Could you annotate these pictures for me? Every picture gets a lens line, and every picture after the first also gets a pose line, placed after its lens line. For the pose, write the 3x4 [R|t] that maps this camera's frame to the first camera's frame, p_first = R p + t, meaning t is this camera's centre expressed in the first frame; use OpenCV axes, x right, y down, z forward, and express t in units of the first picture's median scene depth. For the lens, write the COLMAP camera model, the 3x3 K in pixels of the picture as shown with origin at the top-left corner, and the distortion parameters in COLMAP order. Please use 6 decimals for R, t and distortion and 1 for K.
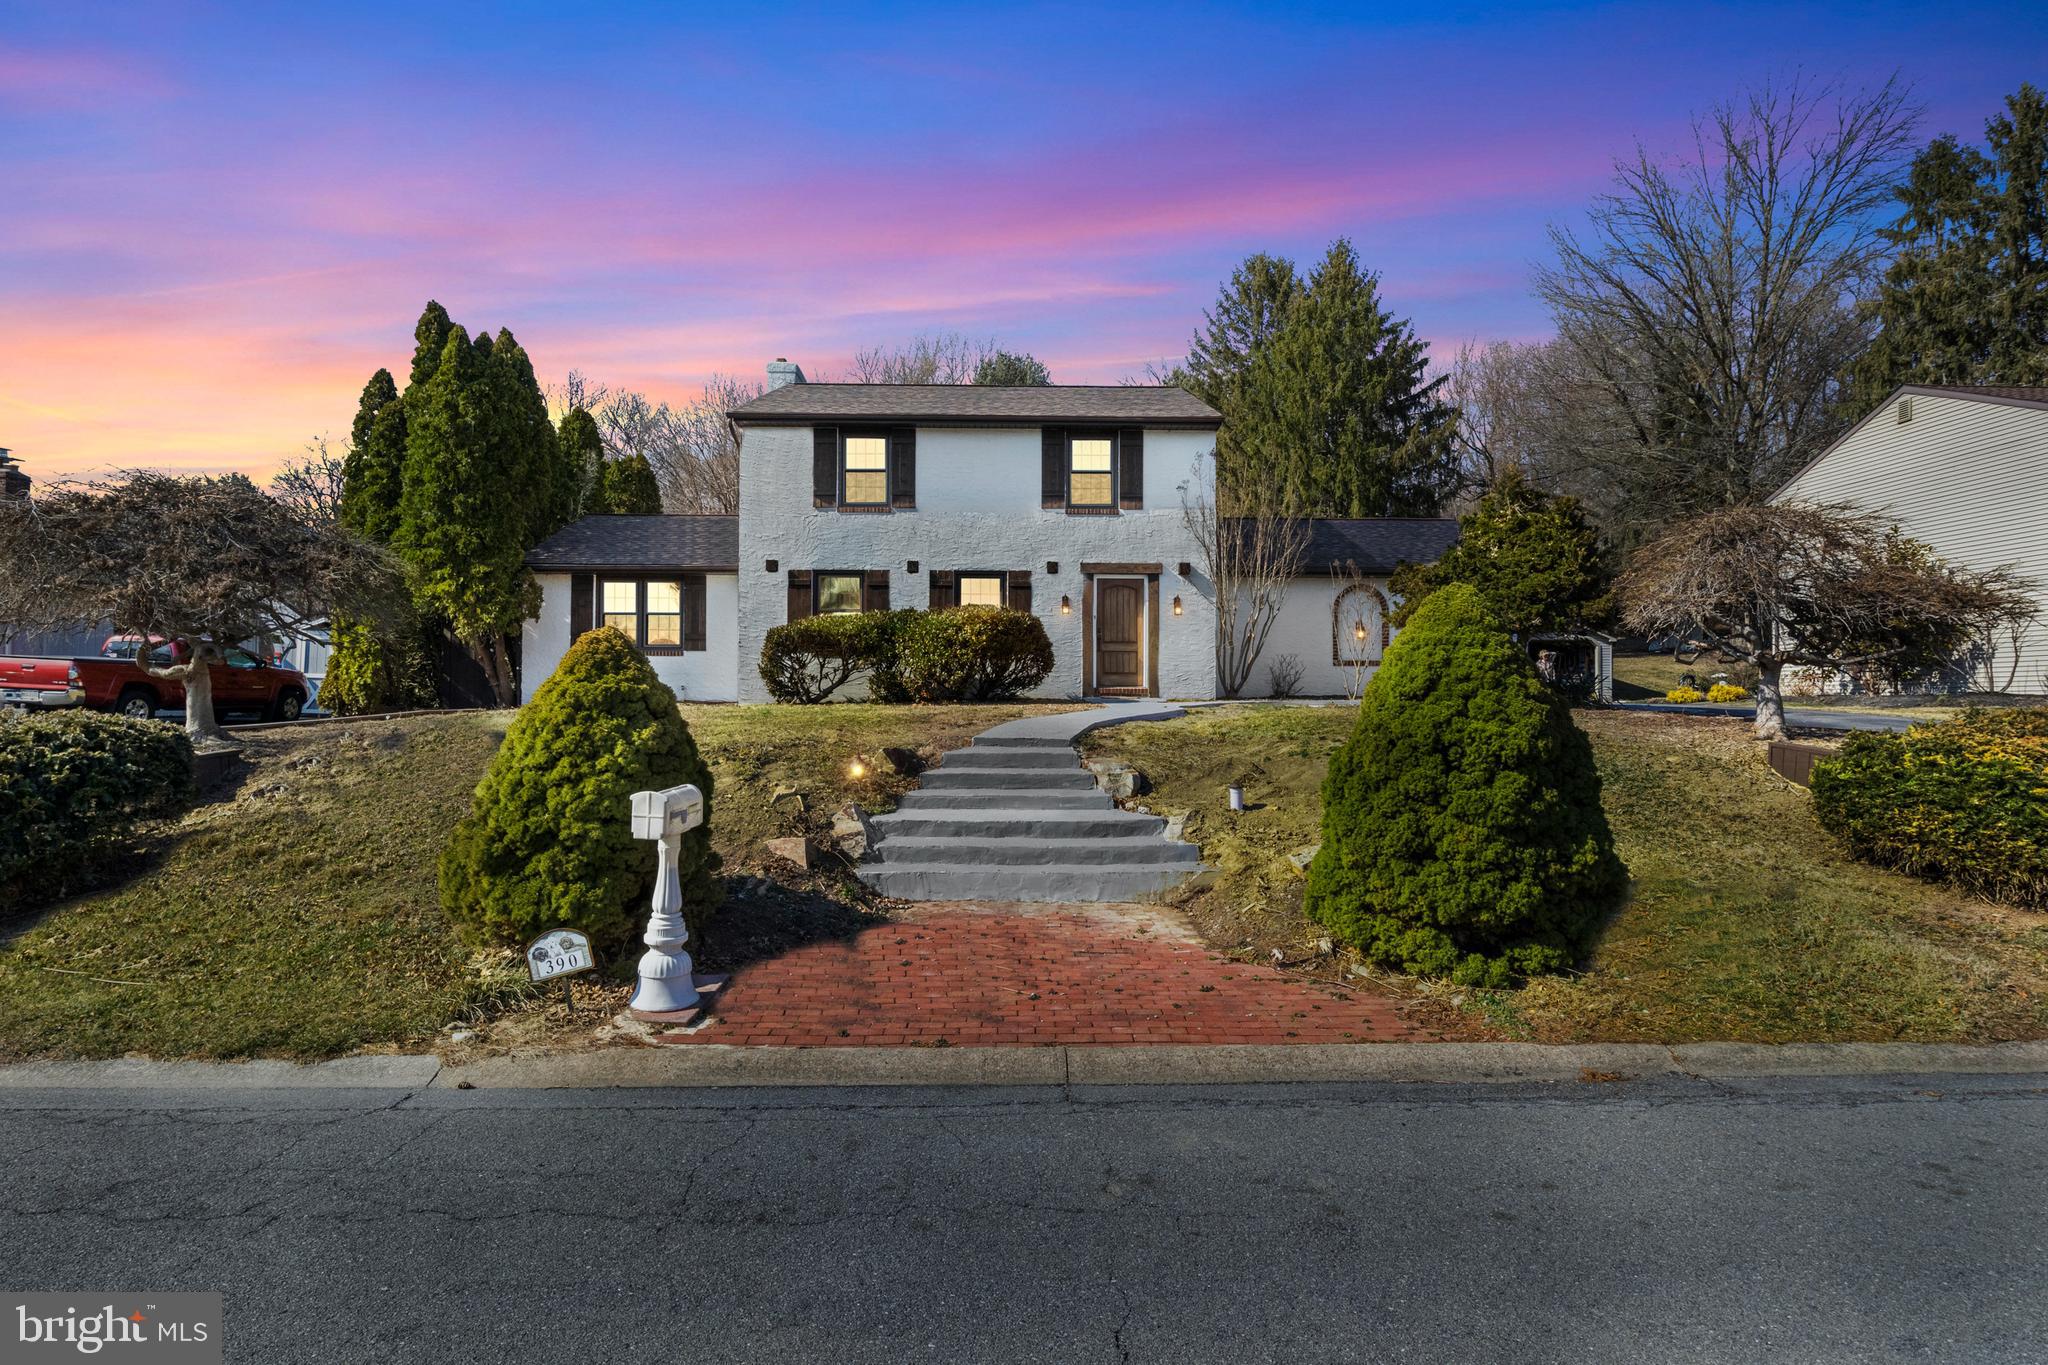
lens RADIAL K [[1035.5, 0, 1042.0], [0, 1035.5, 691.6], [0, 0, 1]] dist [-0.003810, -0.001555]
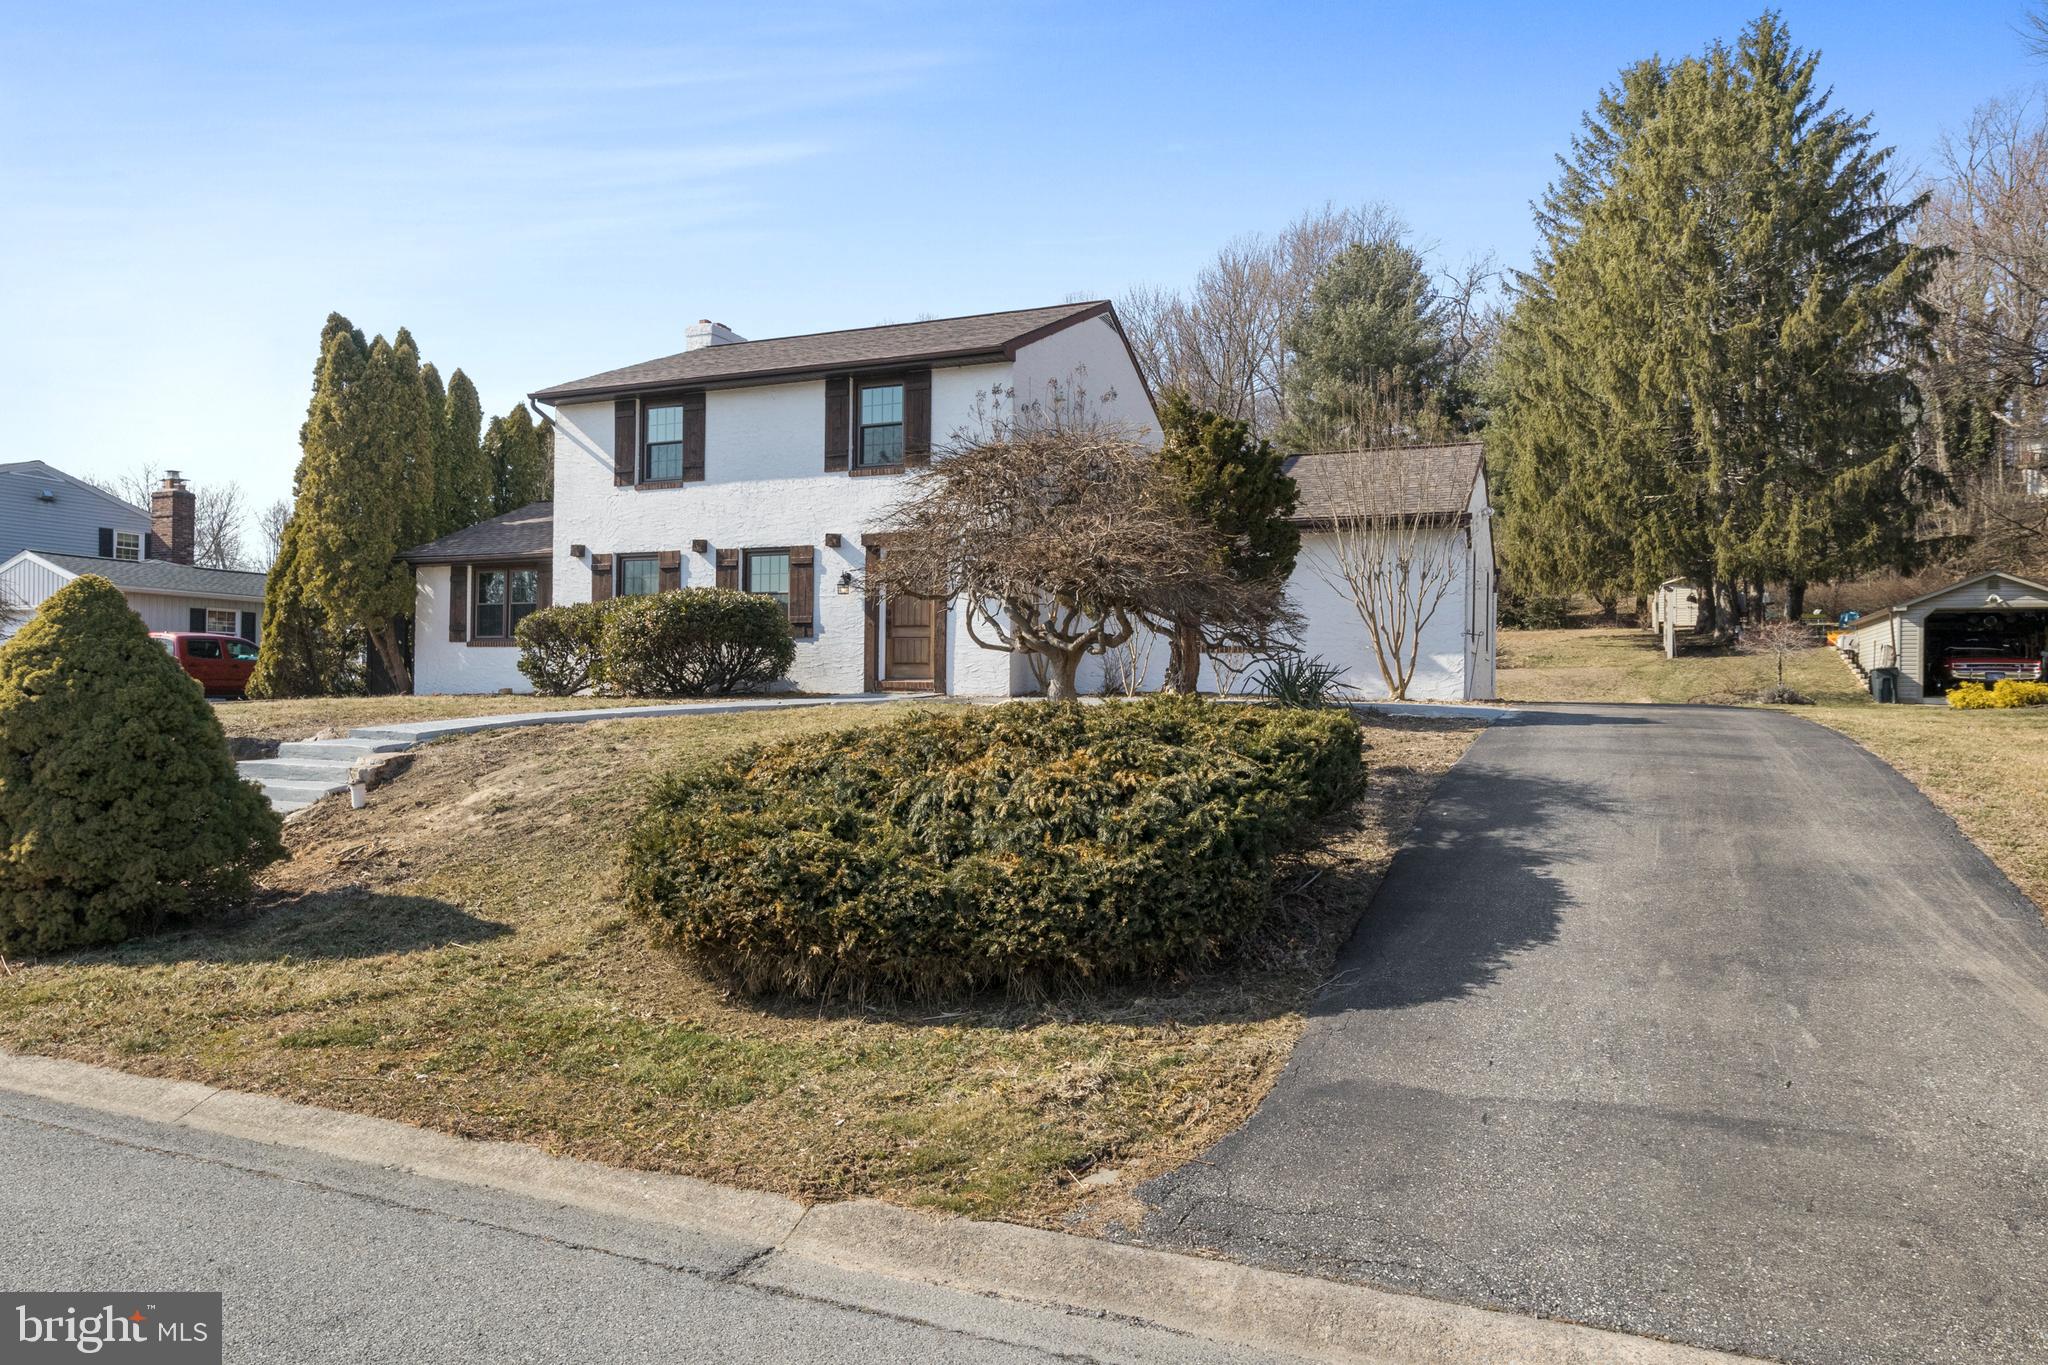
lens RADIAL K [[1354.2, 0, 1030.8], [0, 1354.2, 685.7], [0, 0, 1]] dist [-0.010882, -0.004267]
pose [[0.909151, 0.005340, -0.416432, 0.622682], [-0.005679, 0.999984, 0.000424, -0.000913], [0.416428, 0.001980, 0.909167, 0.048195]]
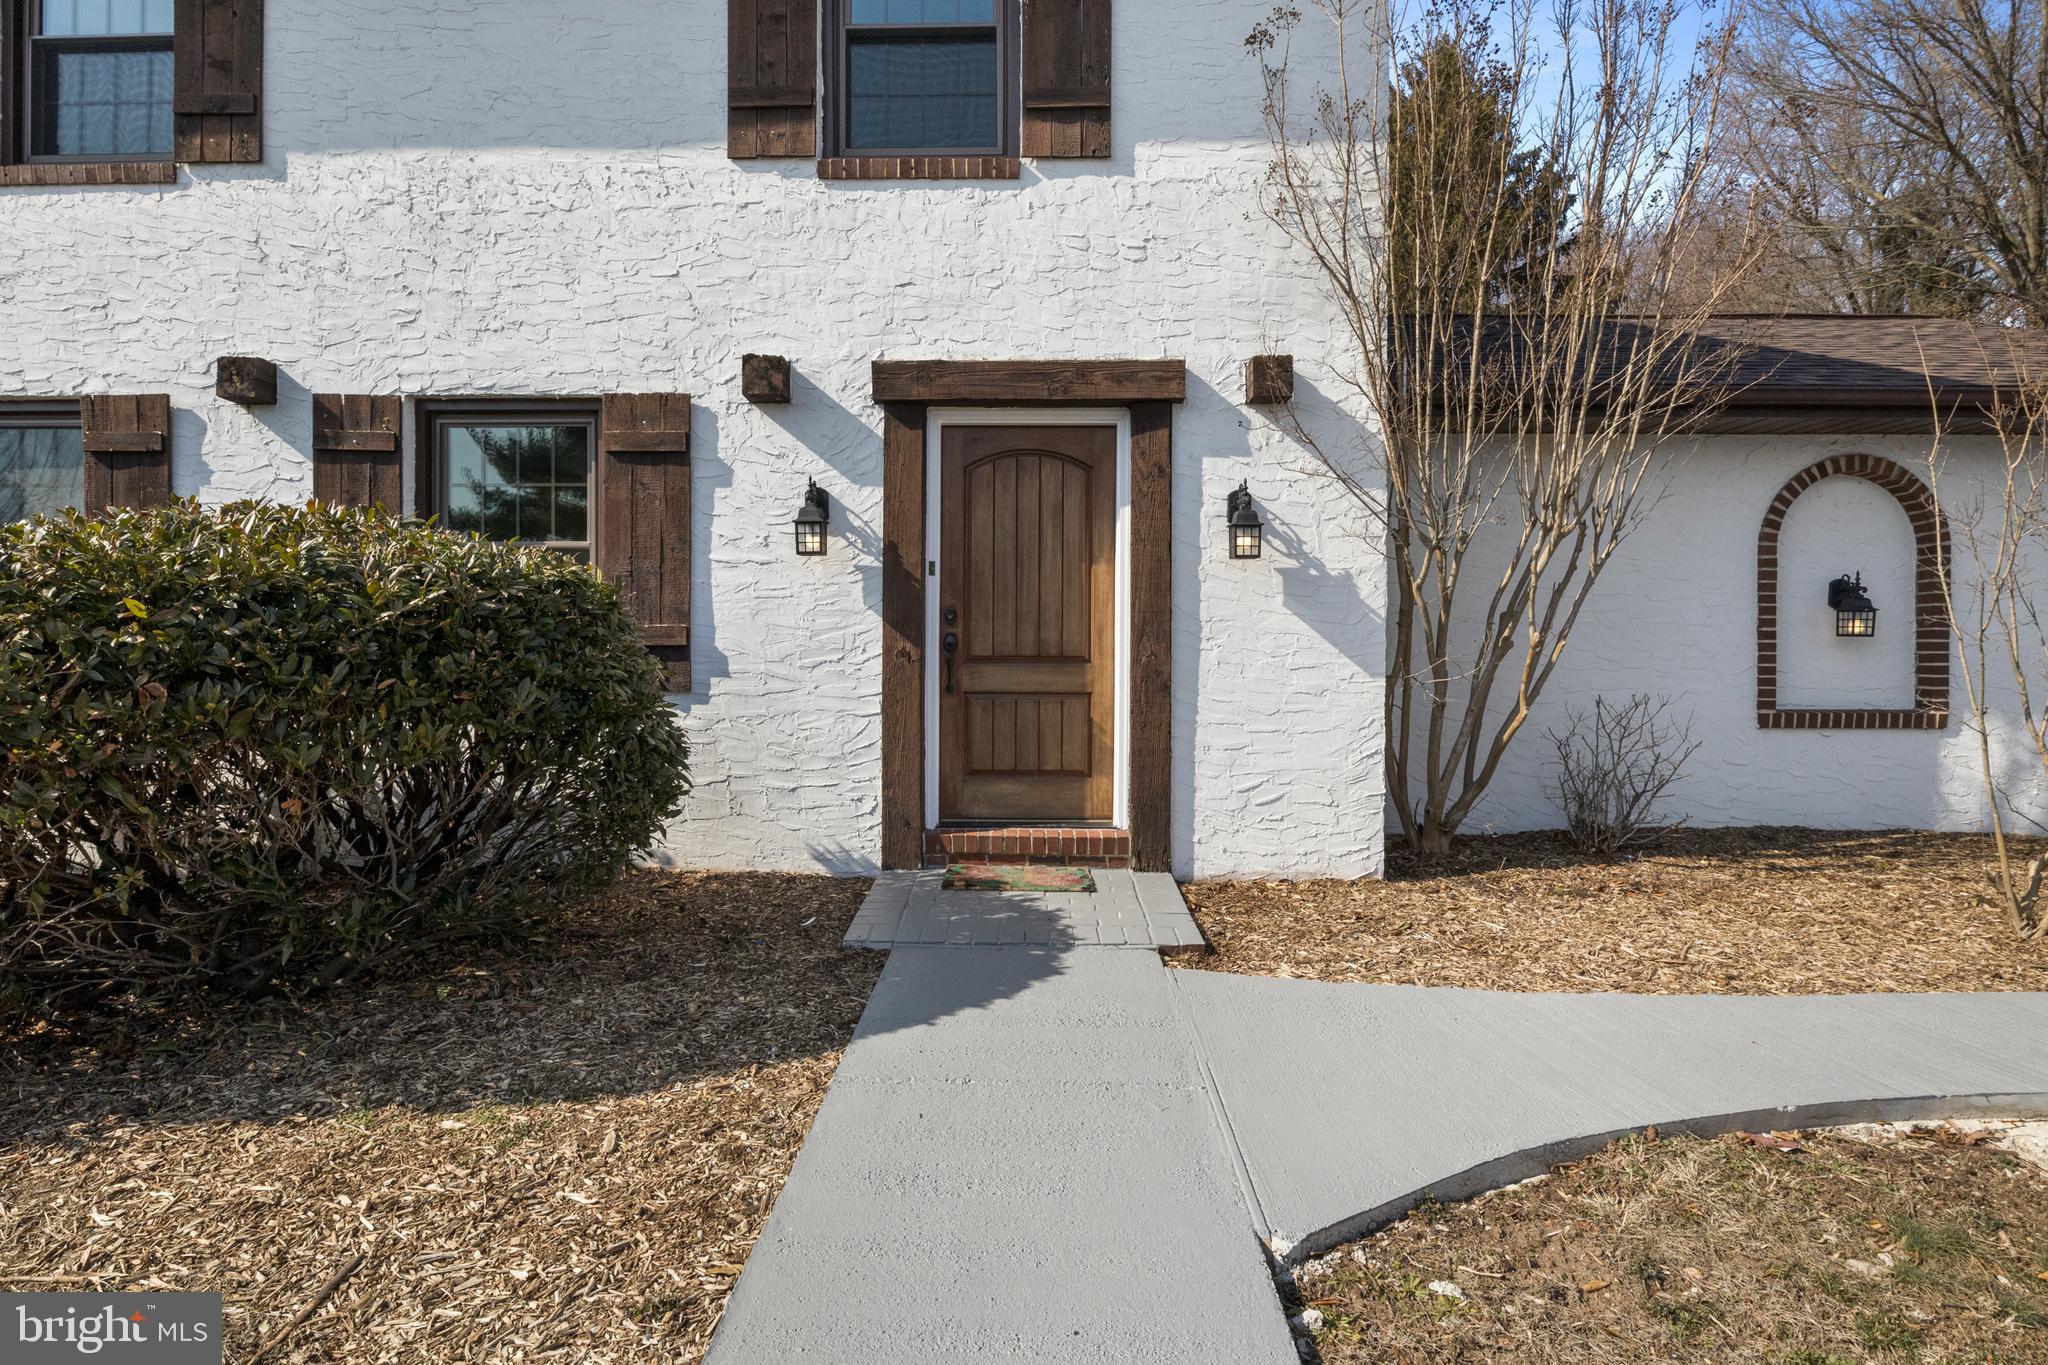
lens RADIAL K [[1035.5, 0, 1009.3], [0, 1035.5, 664.7], [0, 0, 1]] dist [-0.003810, -0.001555]
pose [[0.999049, 0.001440, -0.043575, 0.083122], [-0.000579, 0.999804, 0.019772, -0.051922], [0.043595, -0.019728, 0.998854, 0.732902]]
